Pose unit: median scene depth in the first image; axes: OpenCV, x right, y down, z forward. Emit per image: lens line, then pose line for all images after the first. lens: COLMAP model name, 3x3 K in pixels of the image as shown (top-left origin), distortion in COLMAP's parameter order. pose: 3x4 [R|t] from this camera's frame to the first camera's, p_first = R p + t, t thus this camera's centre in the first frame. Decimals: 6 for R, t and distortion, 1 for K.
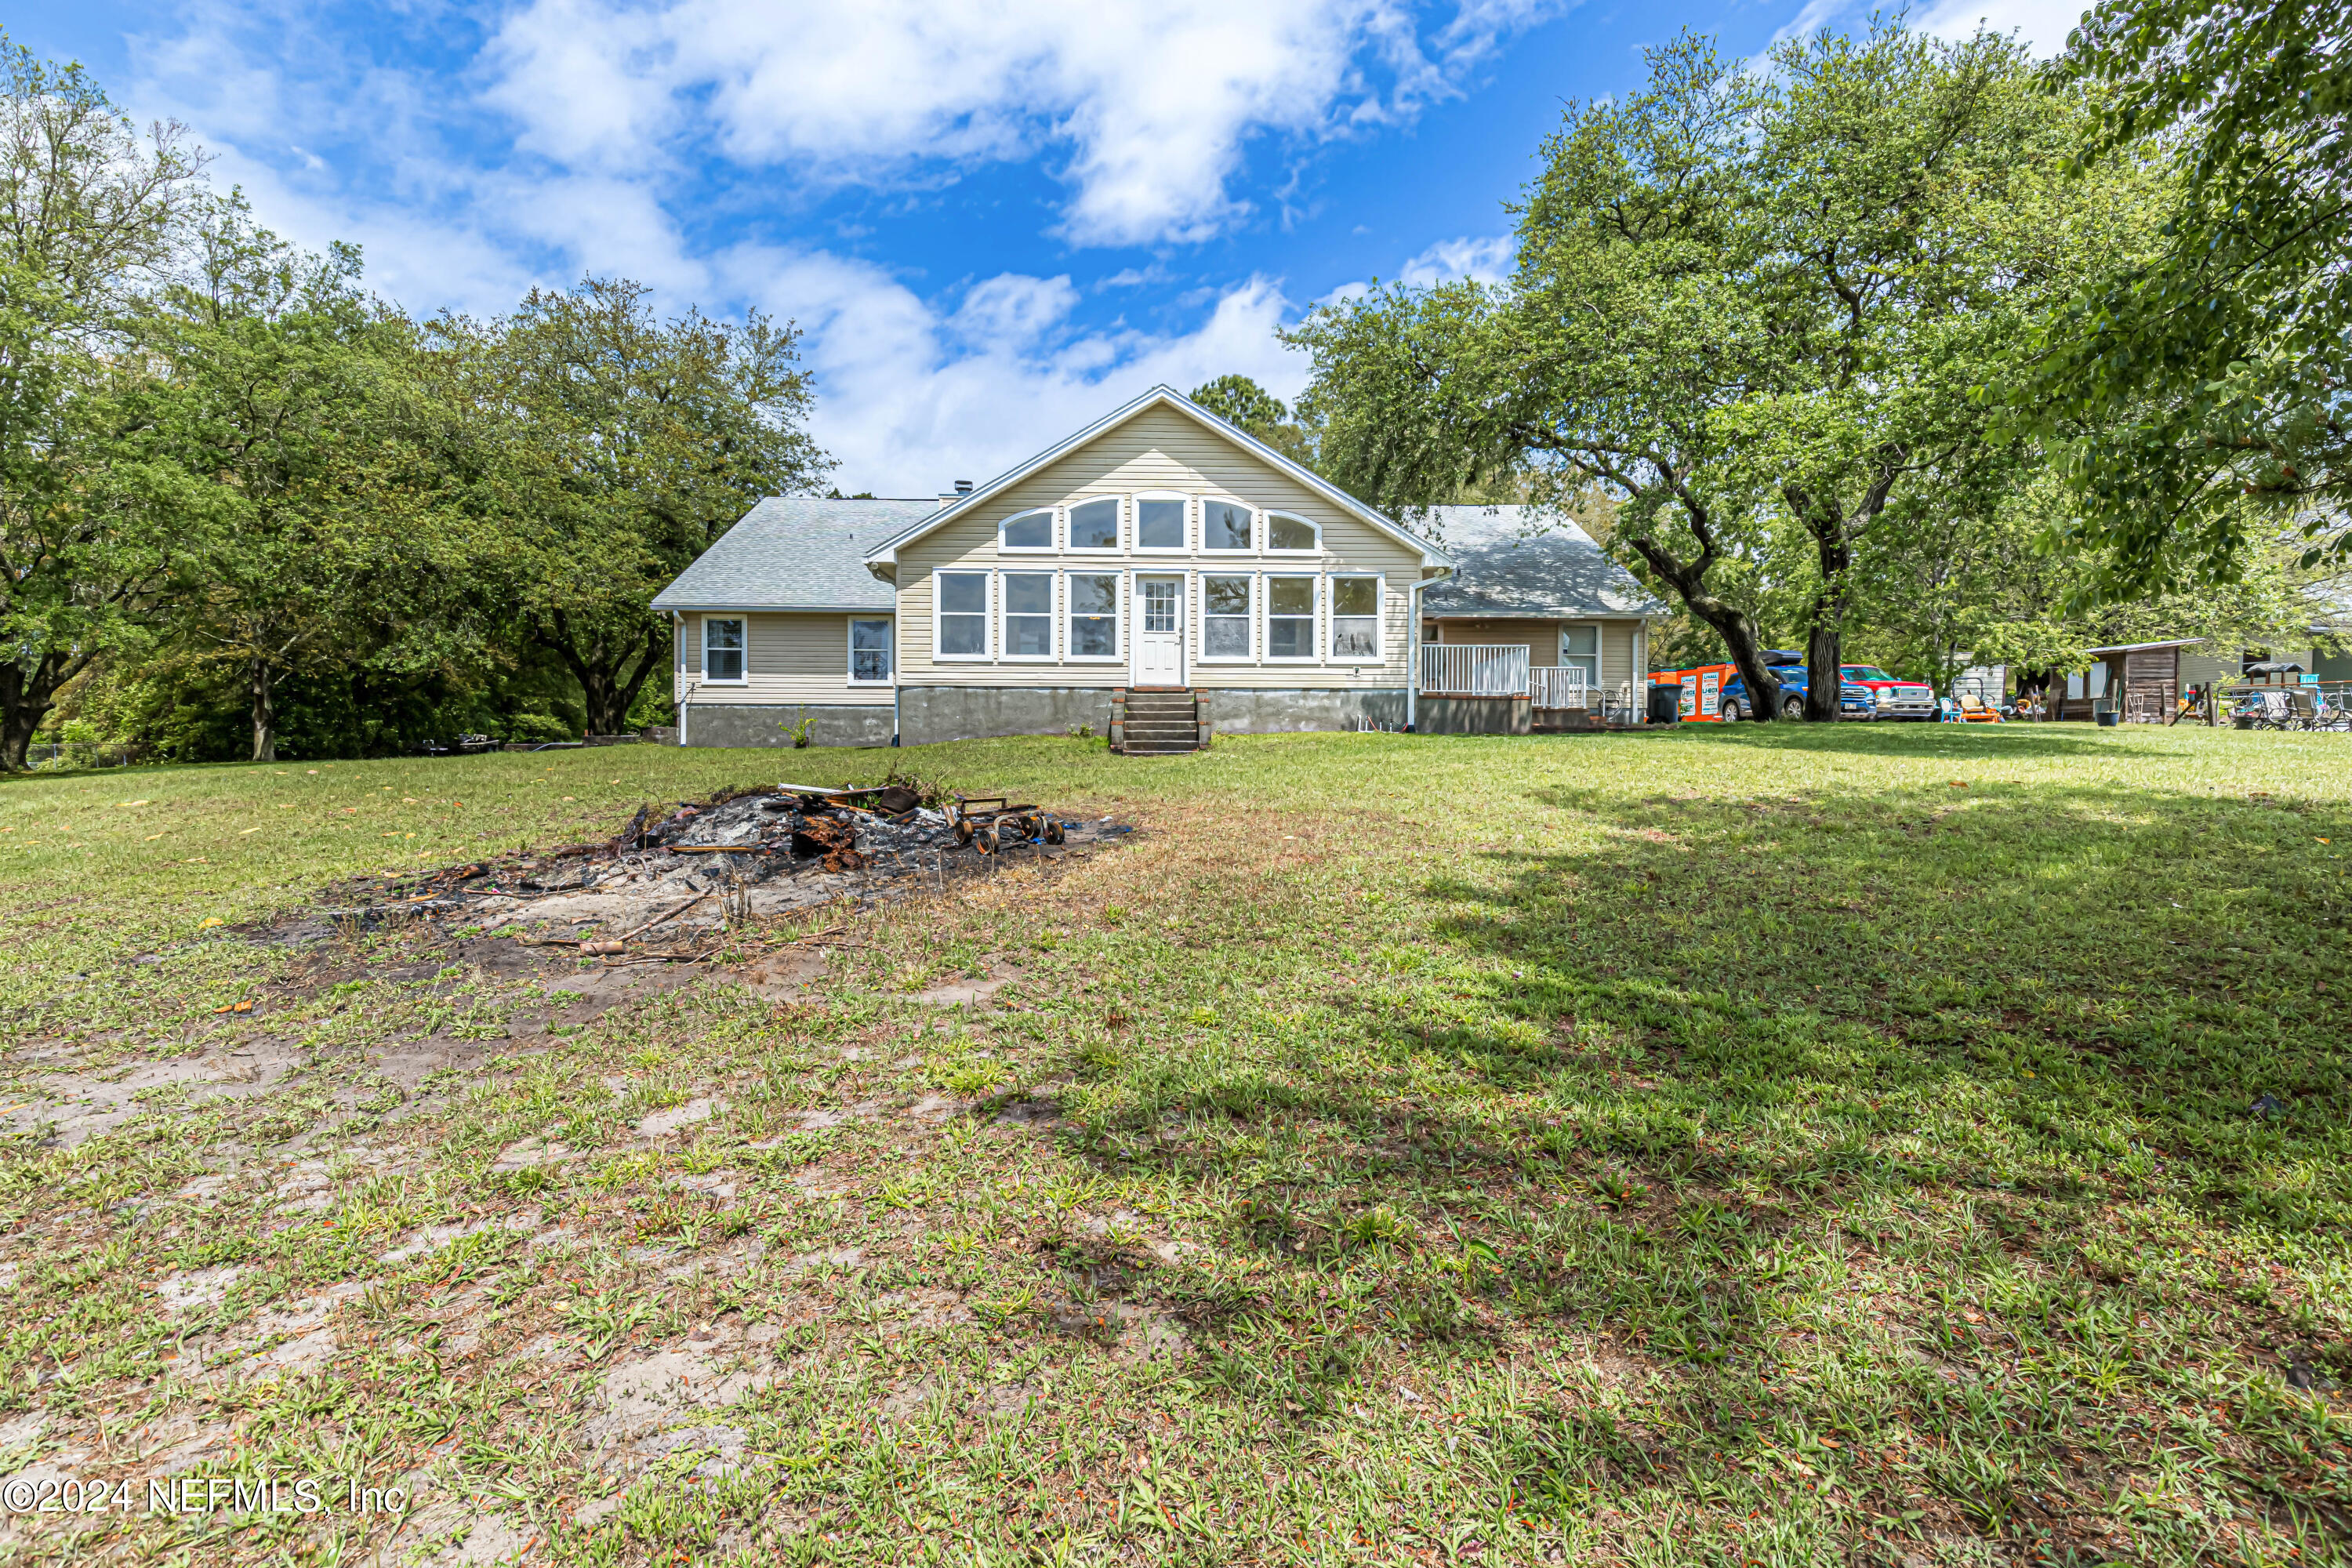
lens RADIAL K [[1062.4, 0, 1184.8], [0, 1062.4, 756.8], [0, 0, 1]] dist [-0.001076, 0.000197]
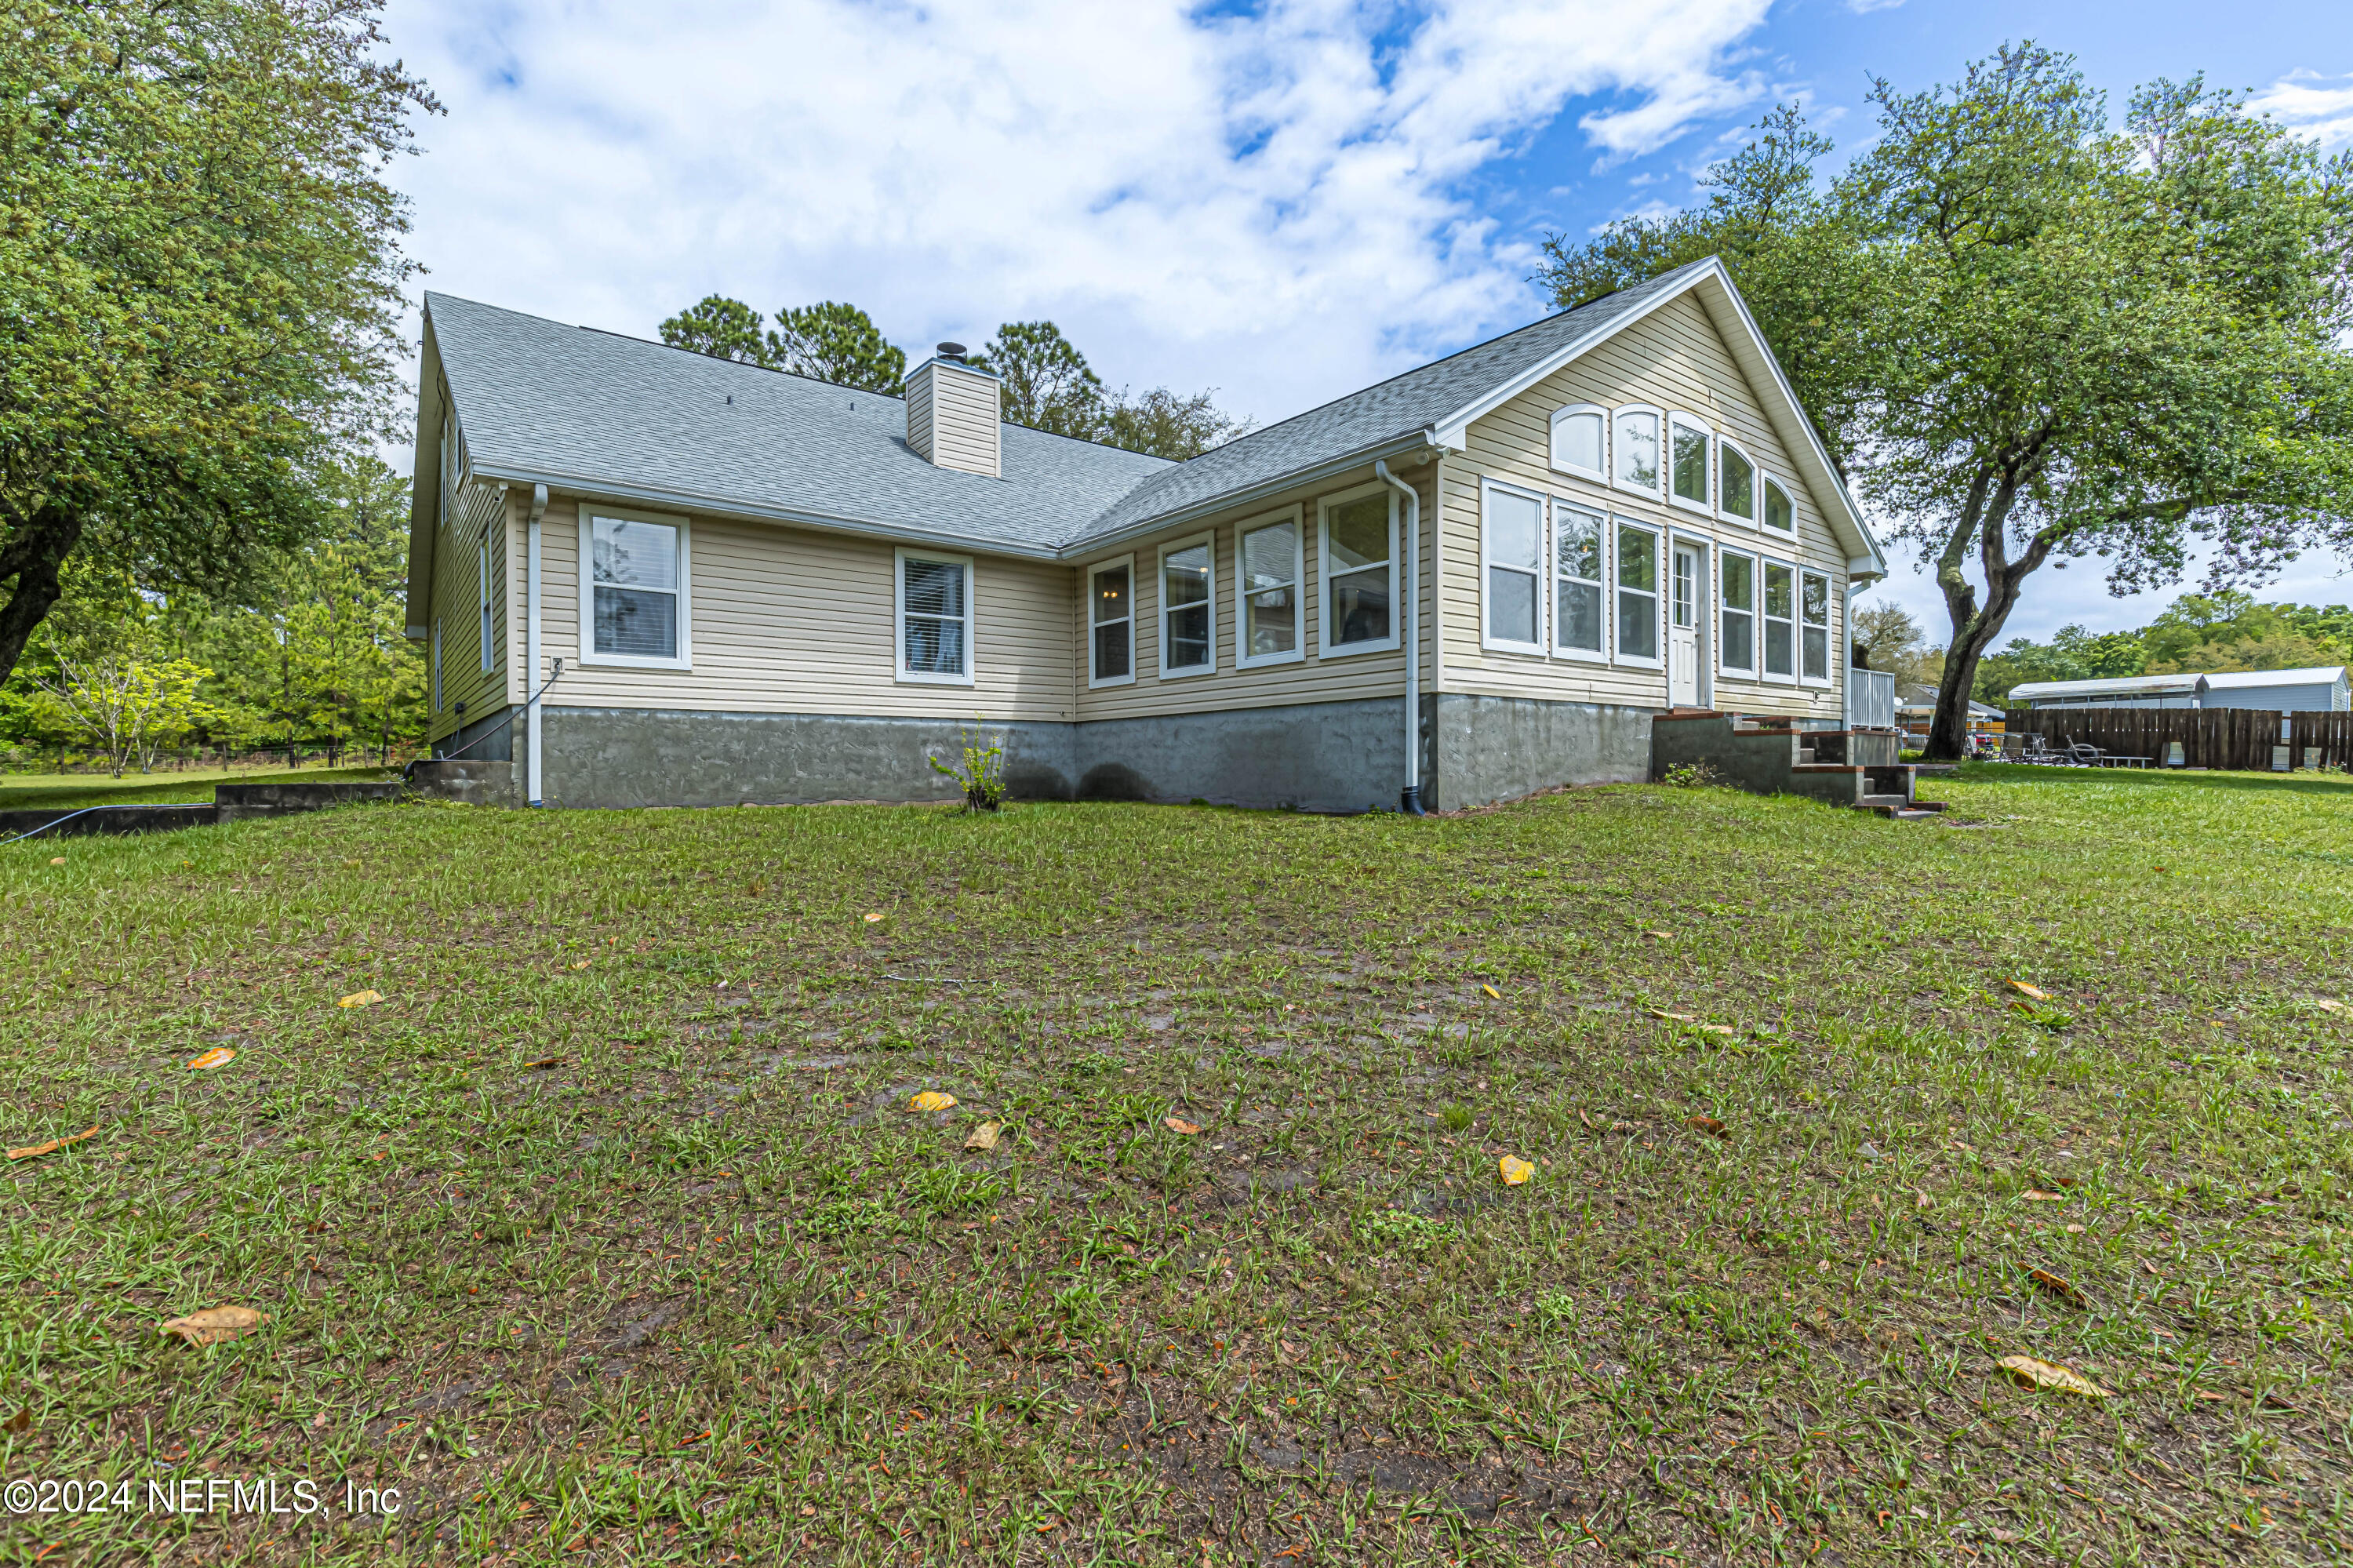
lens RADIAL K [[1062.9, 0, 1185.3], [0, 1062.9, 756.7], [0, 0, 1]] dist [-0.001076, 0.000197]
pose [[0.791314, 0.002474, 0.611405, -0.675882], [0.006990, 0.999890, -0.013093, -0.028264], [-0.611370, 0.014634, 0.791209, 0.646572]]
